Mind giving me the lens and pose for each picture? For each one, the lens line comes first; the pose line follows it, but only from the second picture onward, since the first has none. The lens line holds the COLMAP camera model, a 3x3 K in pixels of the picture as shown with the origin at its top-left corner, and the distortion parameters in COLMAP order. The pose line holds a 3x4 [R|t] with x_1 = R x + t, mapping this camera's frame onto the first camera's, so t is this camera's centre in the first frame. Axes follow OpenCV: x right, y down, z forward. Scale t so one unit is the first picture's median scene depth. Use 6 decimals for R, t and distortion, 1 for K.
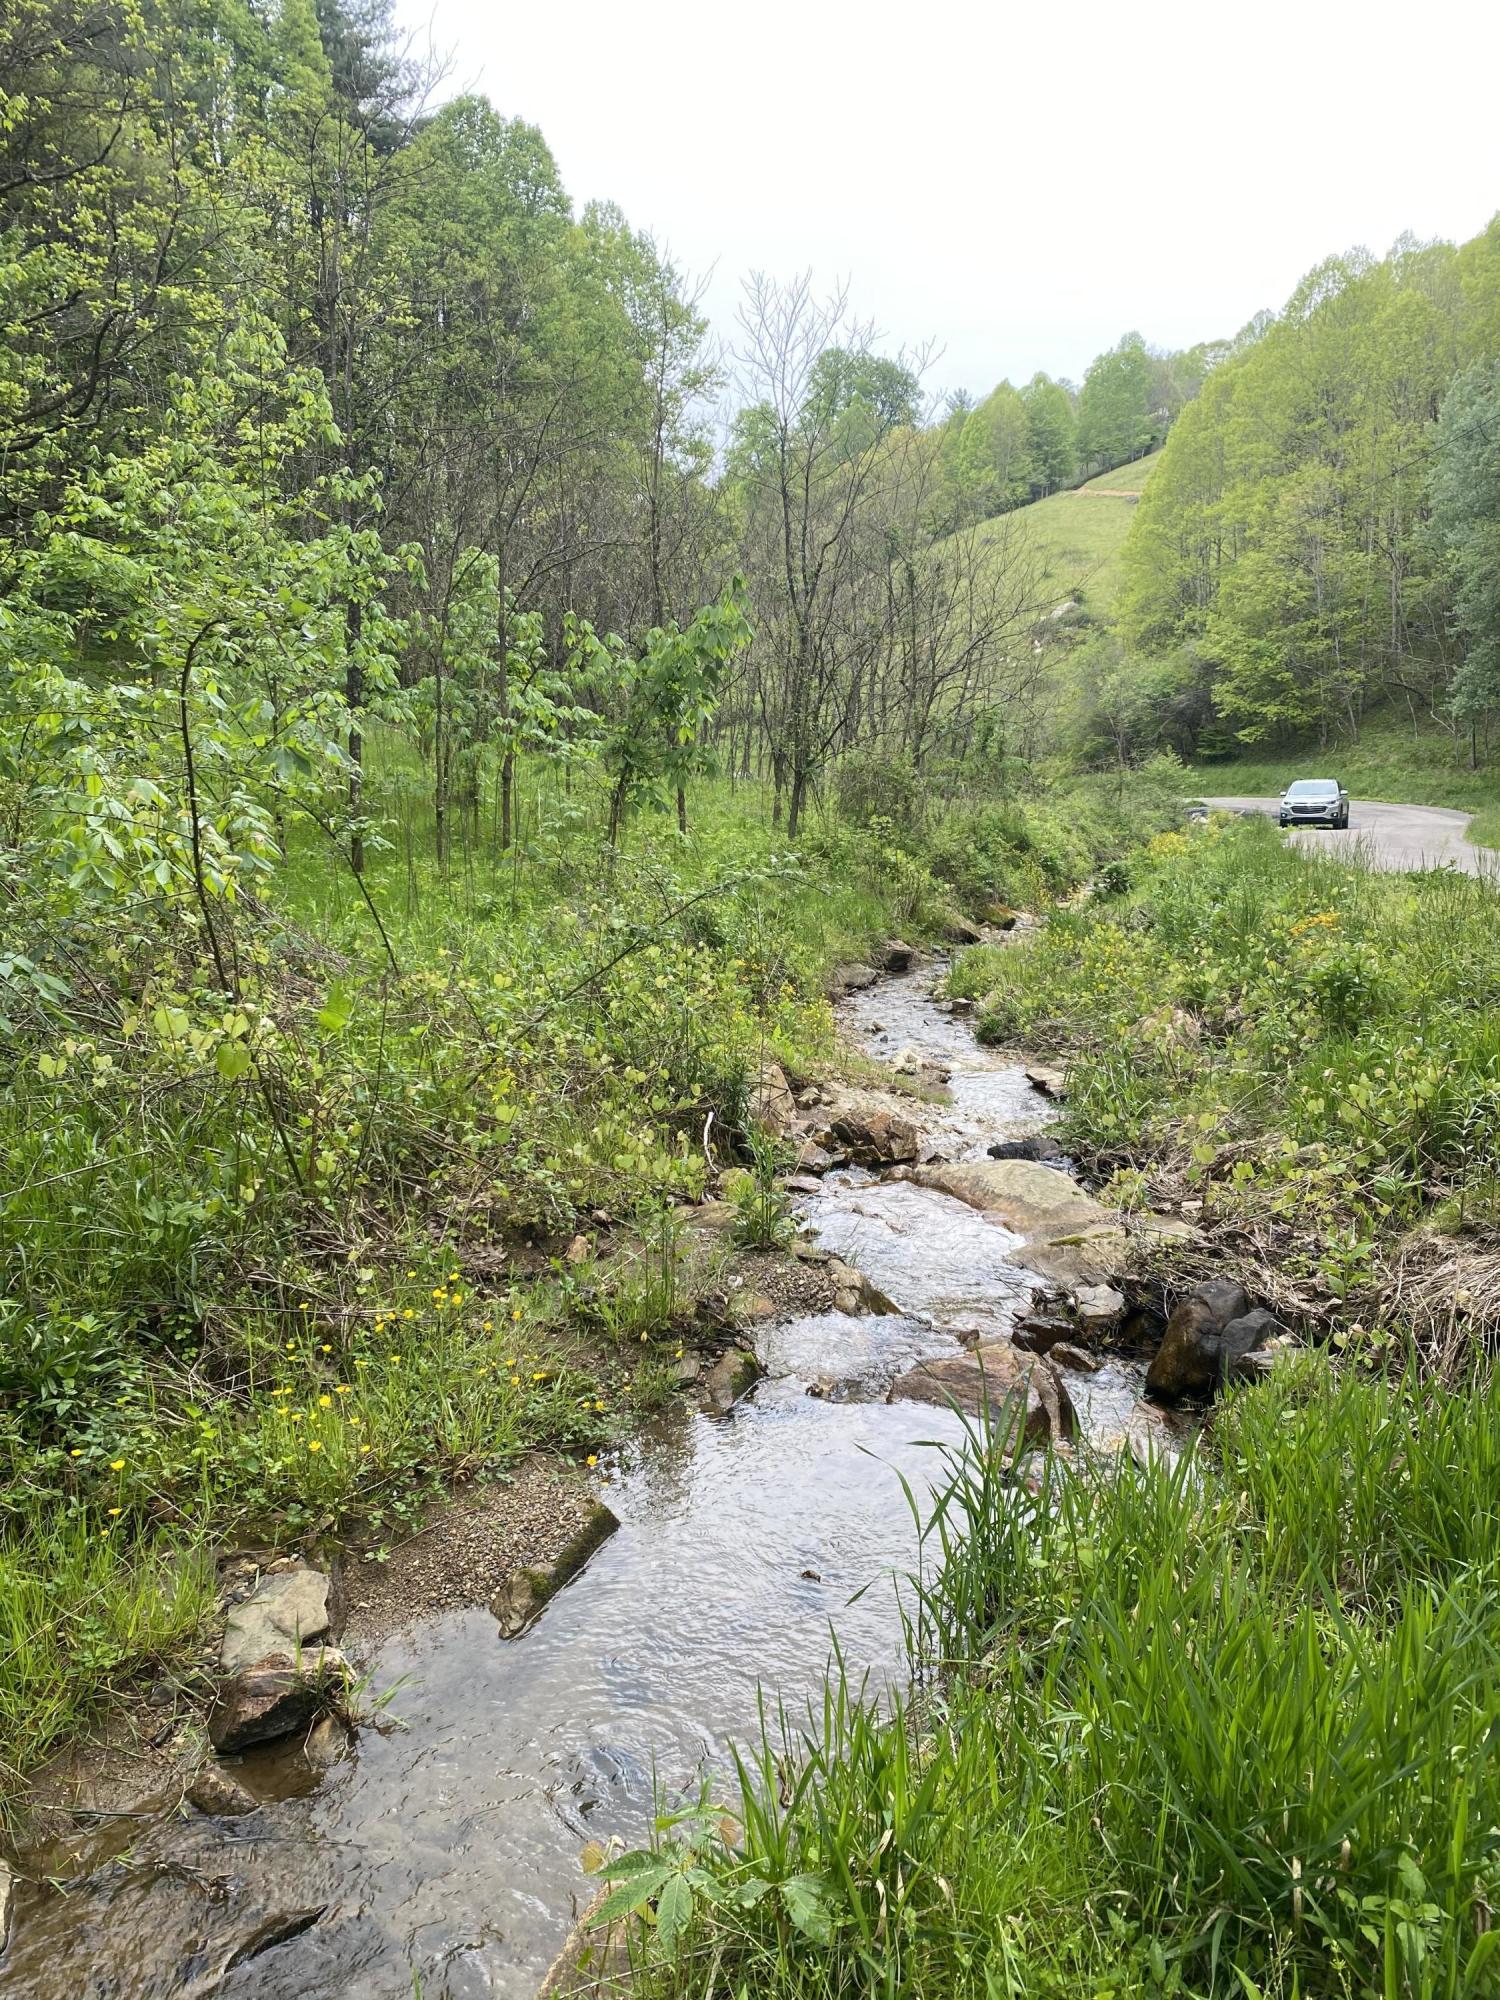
lens RADIAL K [[1514.0, 0, 750.0], [0, 1514.0, 1000.0], [0, 0, 1]] dist [-0.000779, -0.001016]
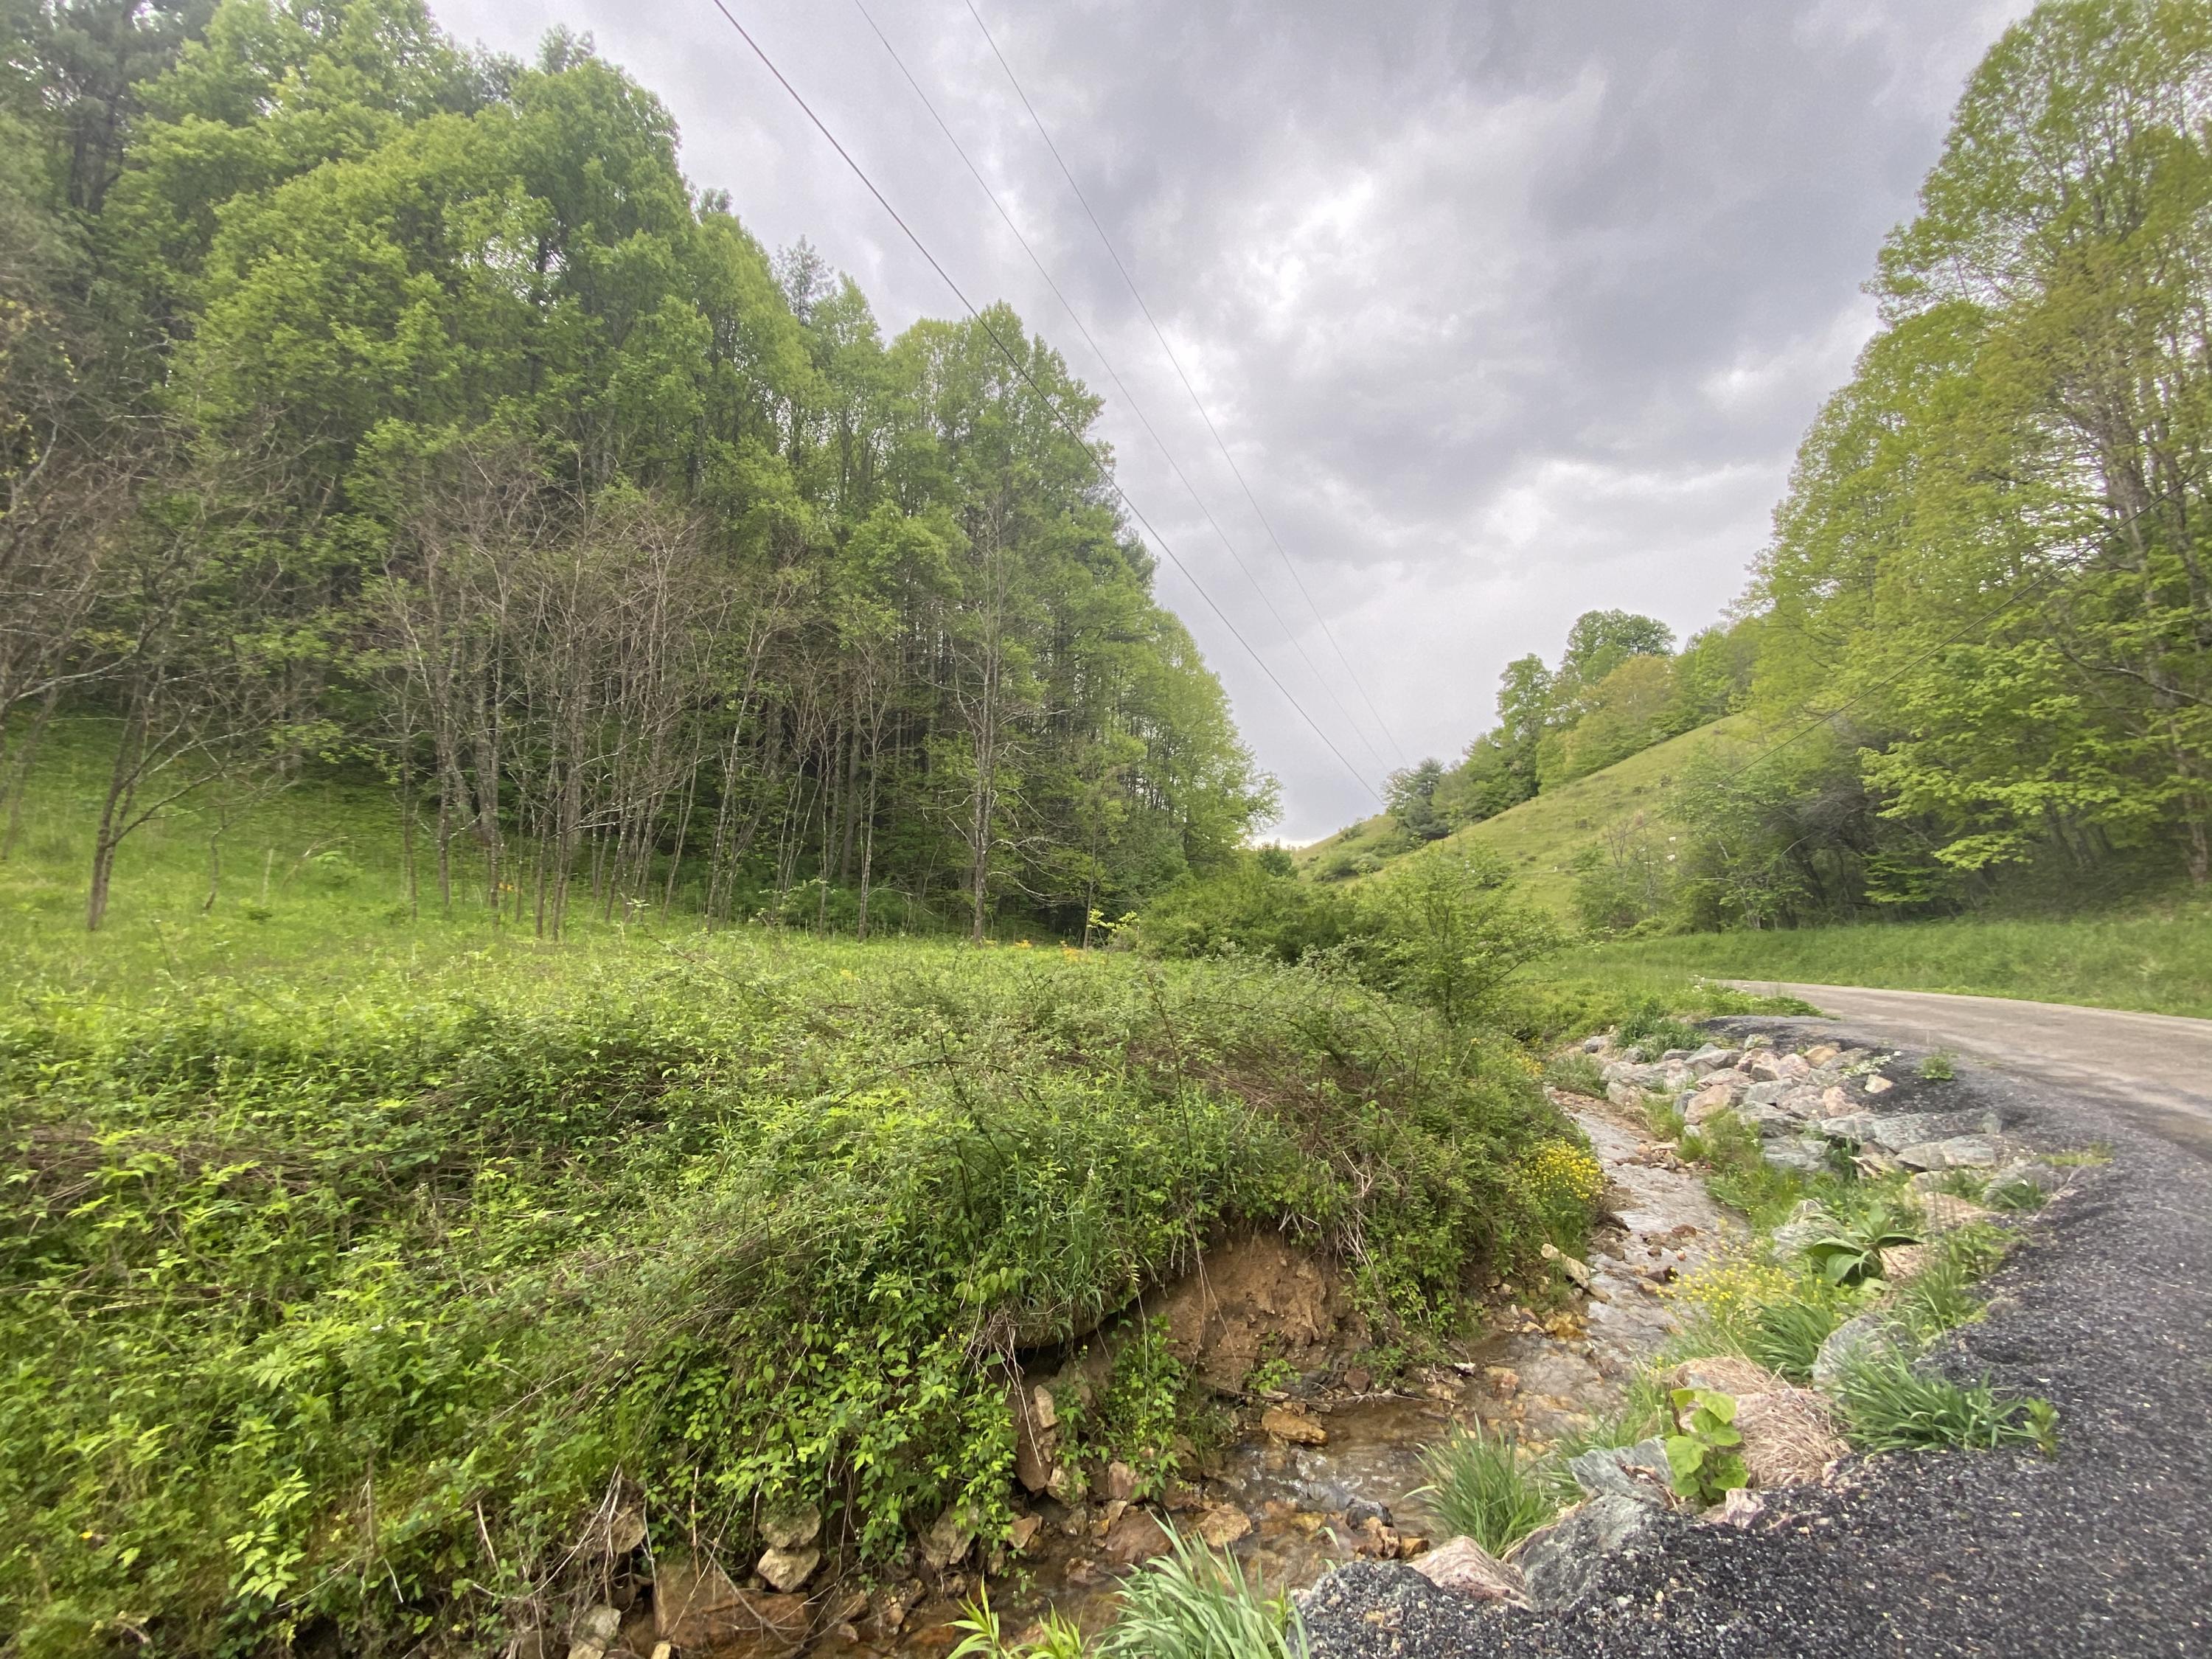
lens RADIAL K [[901.9, 0, 1091.7], [0, 901.9, 827.2], [0, 0, 1]] dist [0.020992, -0.021171]
pose [[0.869363, -0.014507, -0.493961, 0.221341], [-0.111131, 0.968227, -0.224025, -0.088337], [0.481516, 0.249654, 0.840128, 0.609575]]
